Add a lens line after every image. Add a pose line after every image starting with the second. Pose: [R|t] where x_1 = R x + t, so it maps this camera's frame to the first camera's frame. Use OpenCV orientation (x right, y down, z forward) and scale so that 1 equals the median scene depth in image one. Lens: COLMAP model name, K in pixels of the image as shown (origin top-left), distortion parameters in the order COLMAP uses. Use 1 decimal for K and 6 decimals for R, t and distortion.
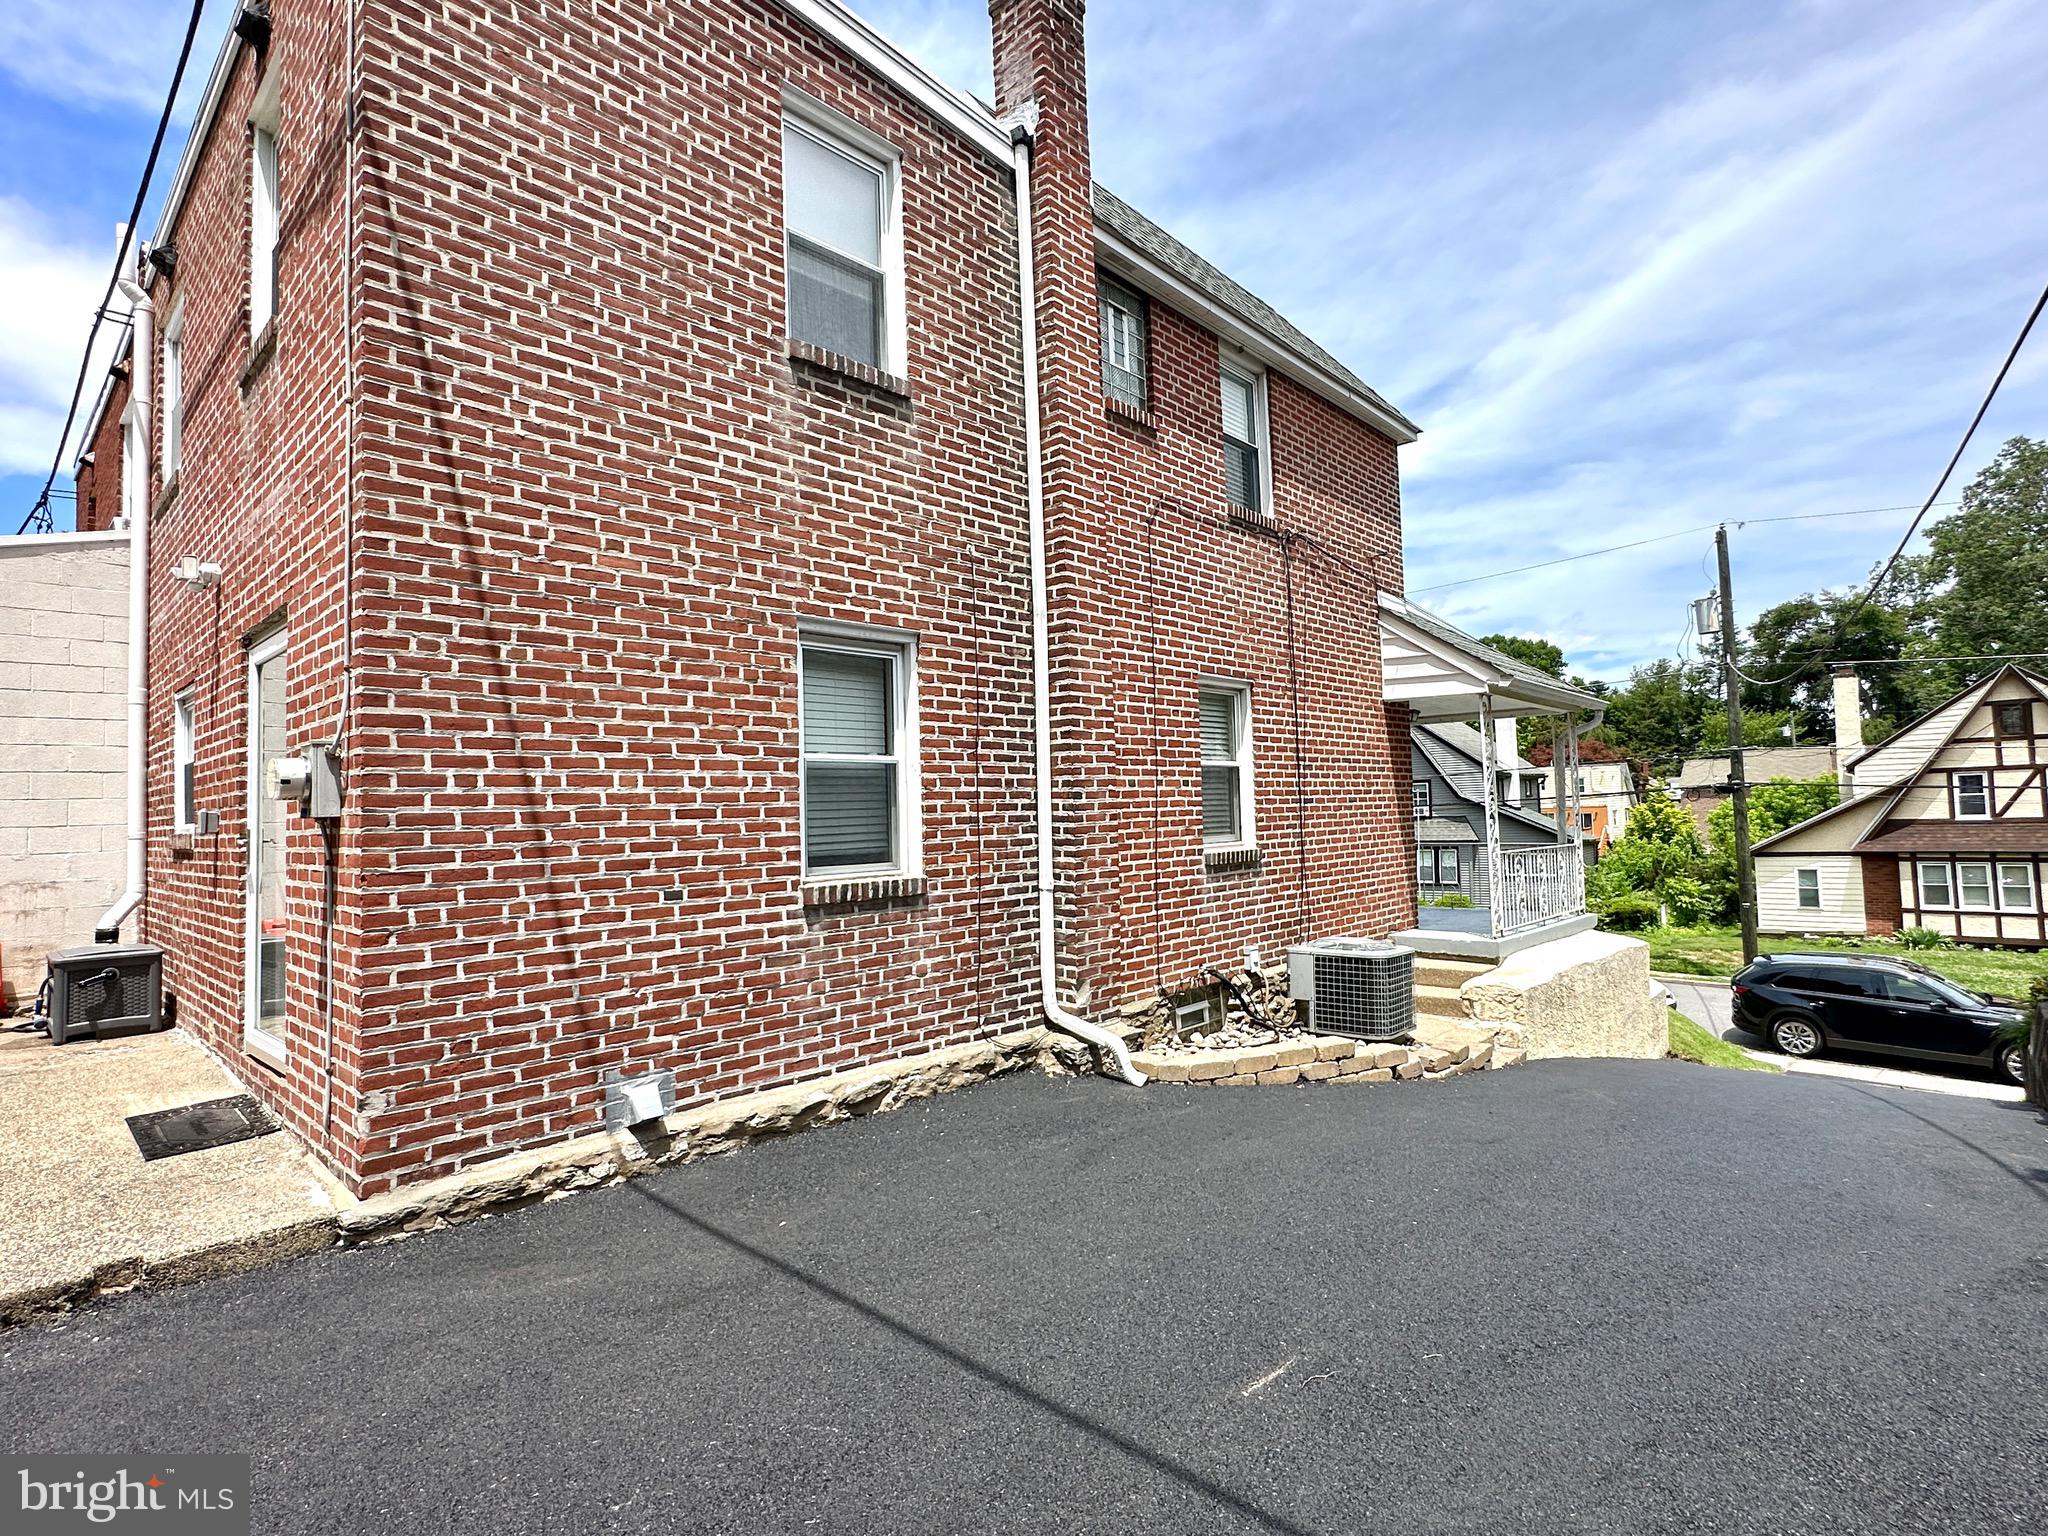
lens RADIAL K [[1010.4, 0, 1026.7], [0, 1010.4, 766.8], [0, 0, 1]] dist [-0.002272, 0.000136]
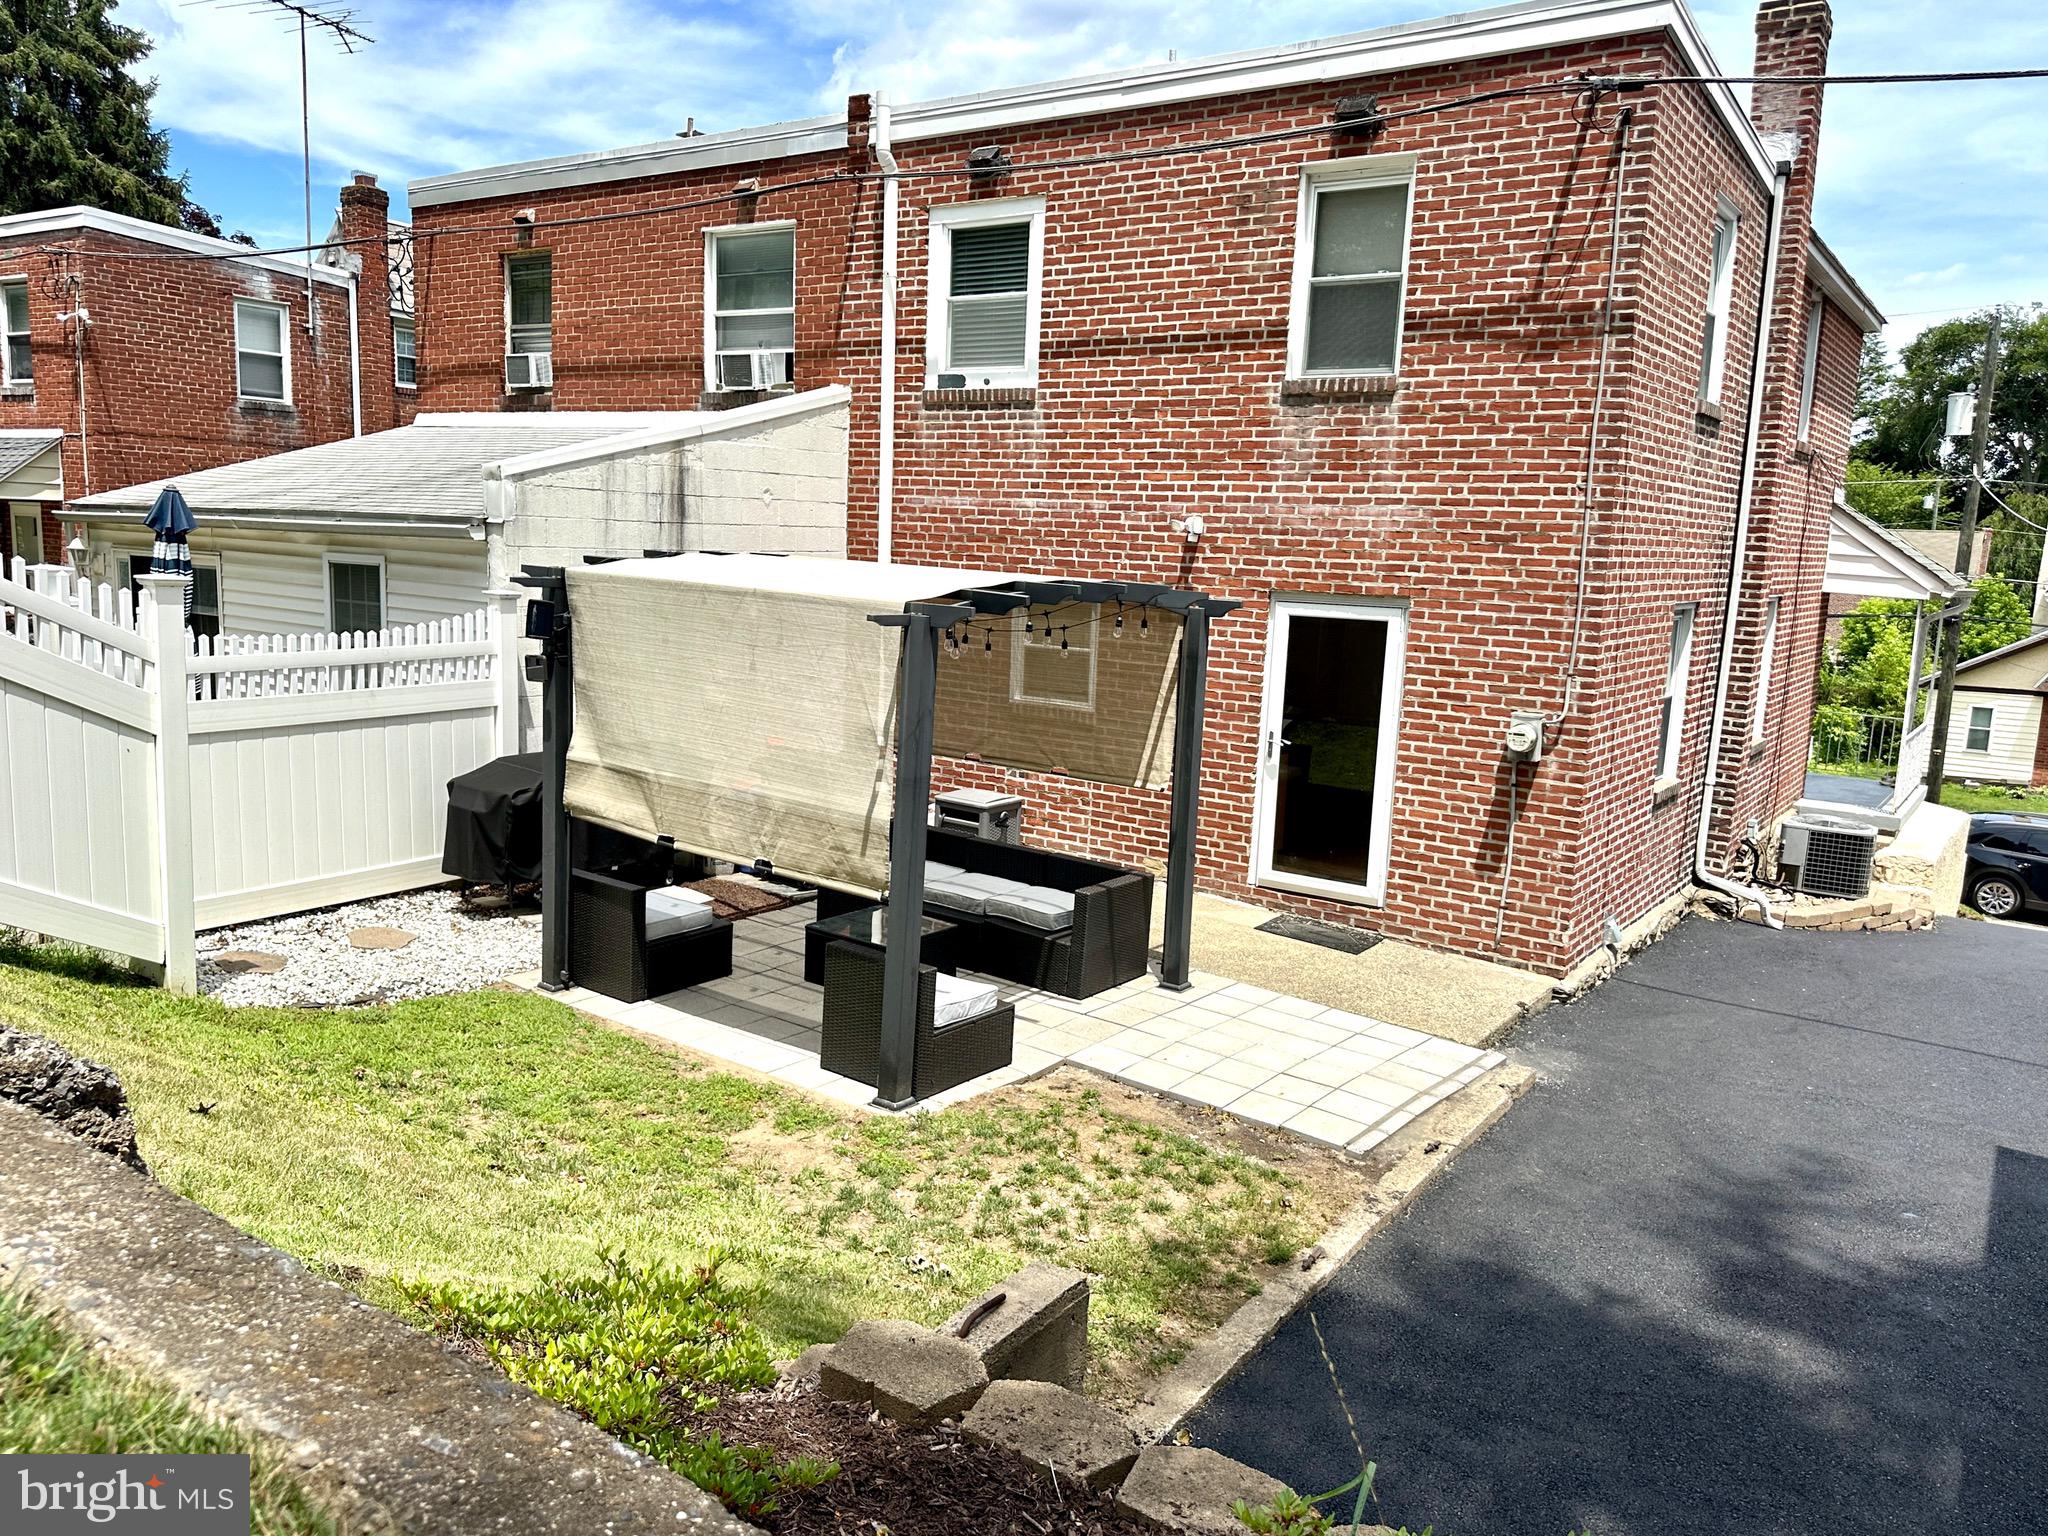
lens RADIAL K [[1501.3, 0, 1025.7], [0, 1501.3, 768.5], [0, 0, 1]] dist [0.000509, -0.000389]
pose [[0.988193, 0.049109, 0.145127, -0.890263], [-0.078239, 0.976169, 0.202417, -0.174942], [-0.131728, -0.211382, 0.968486, -0.602416]]
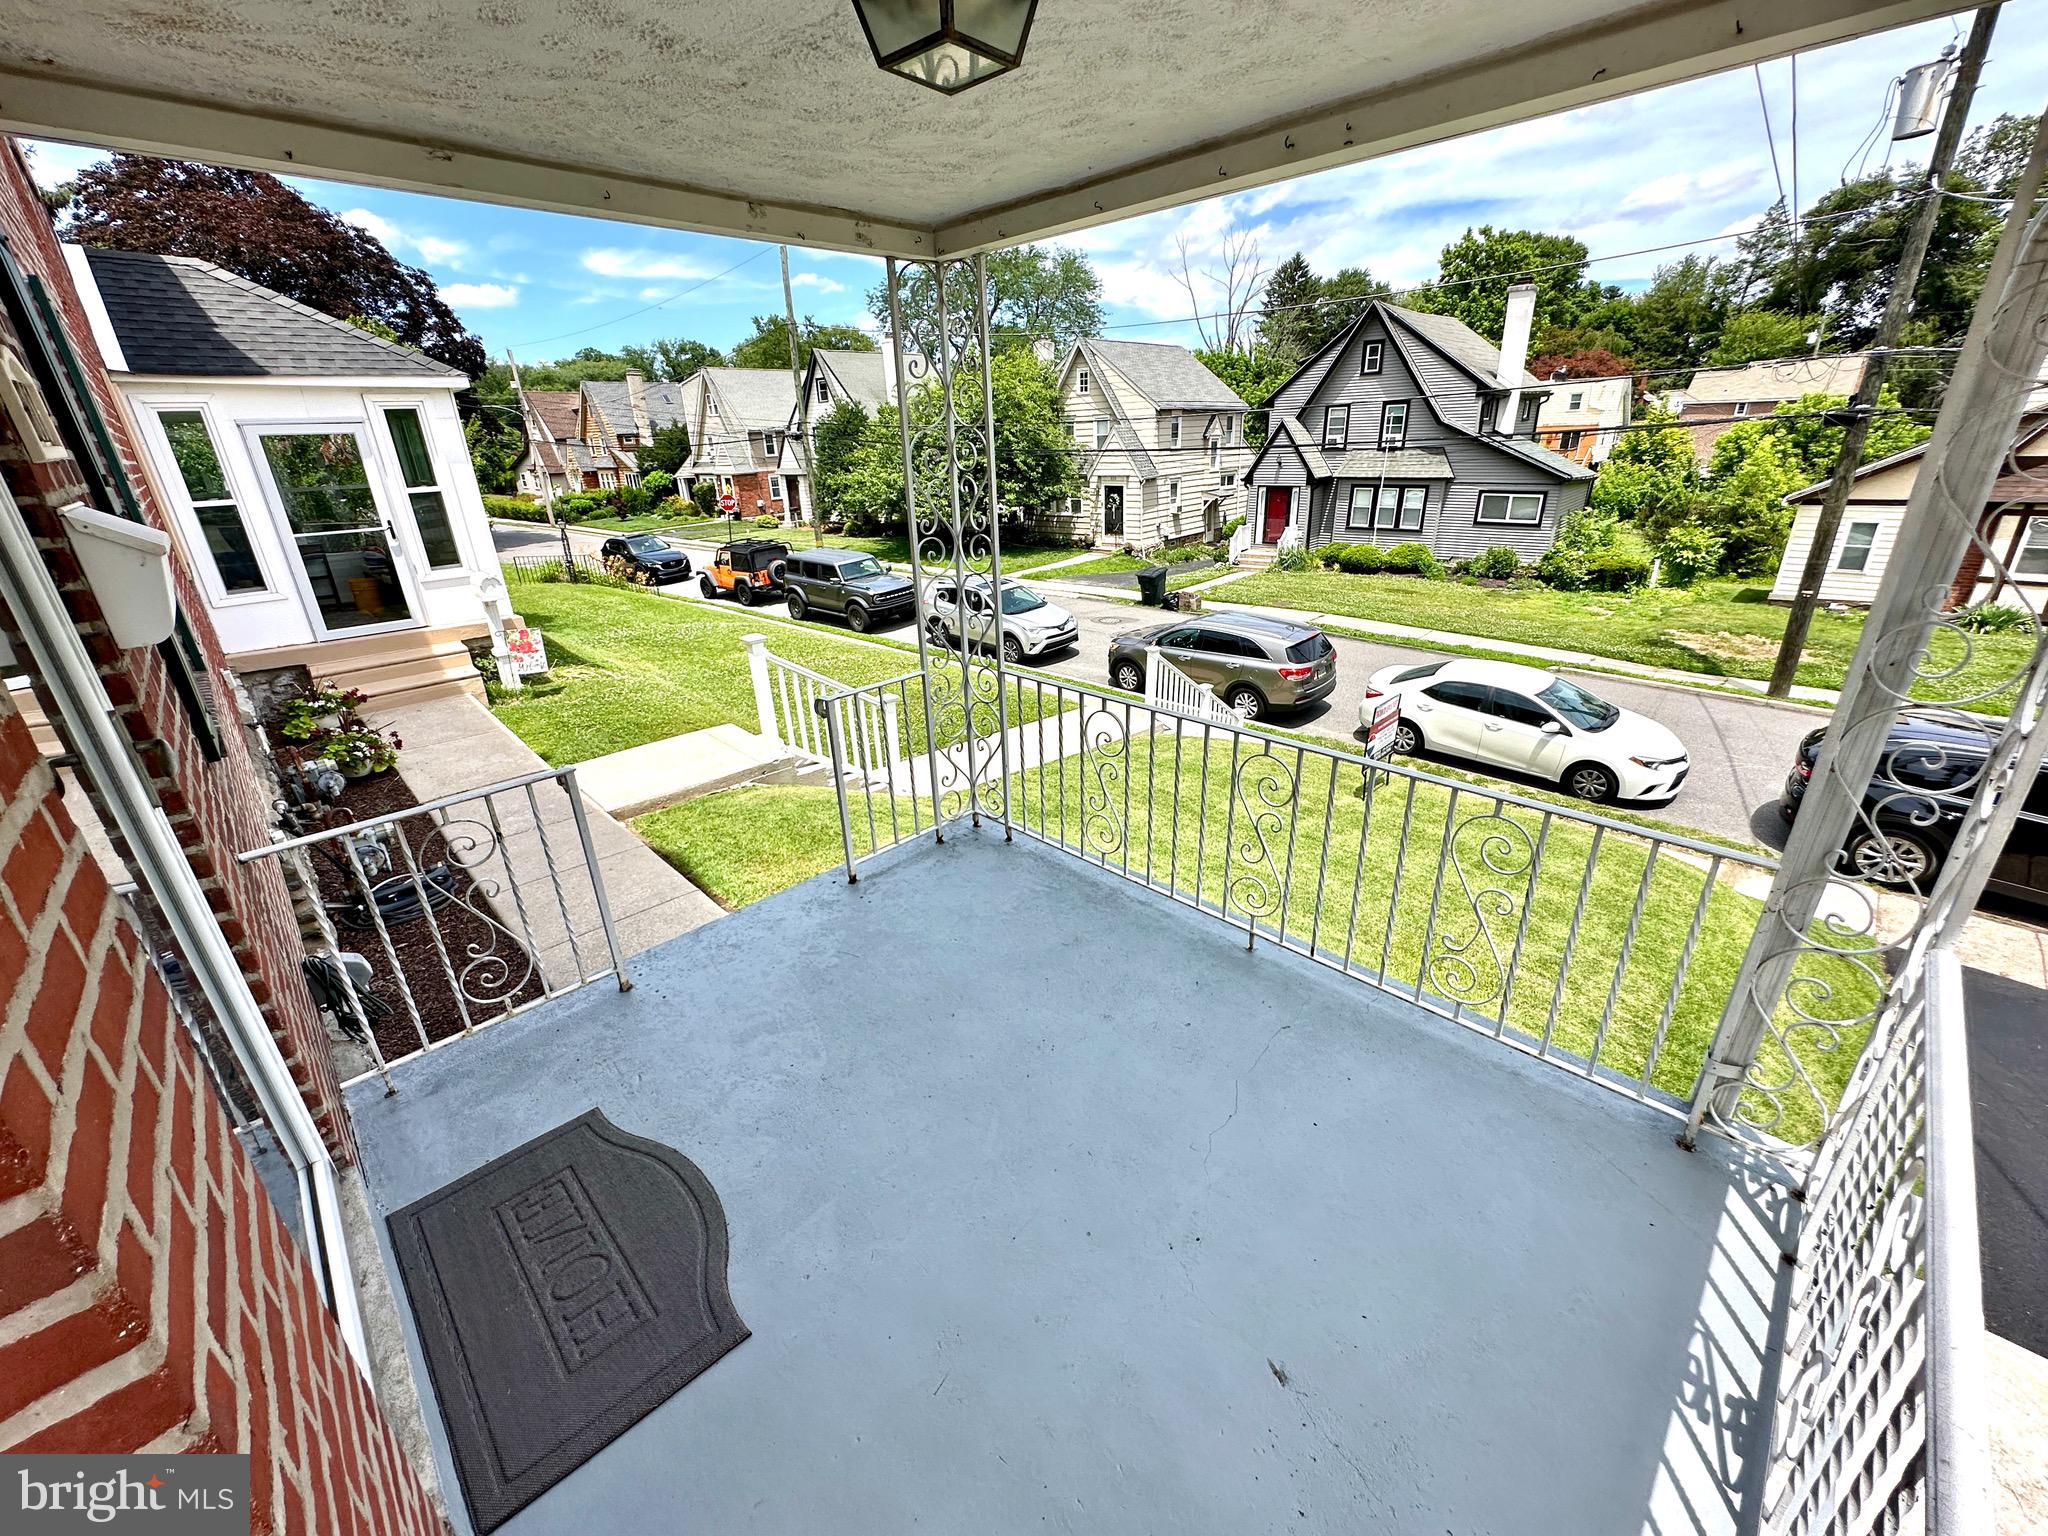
lens RADIAL K [[818.7, 0, 1026.0], [0, 818.7, 765.8], [0, 0, 1]] dist [-0.004275, -0.000157]
pose [[0.999158, 0.007770, -0.040289, 0.571549], [0.009953, 0.906684, 0.421693, -0.005663], [0.039806, -0.421739, 0.905843, 1.261488]]
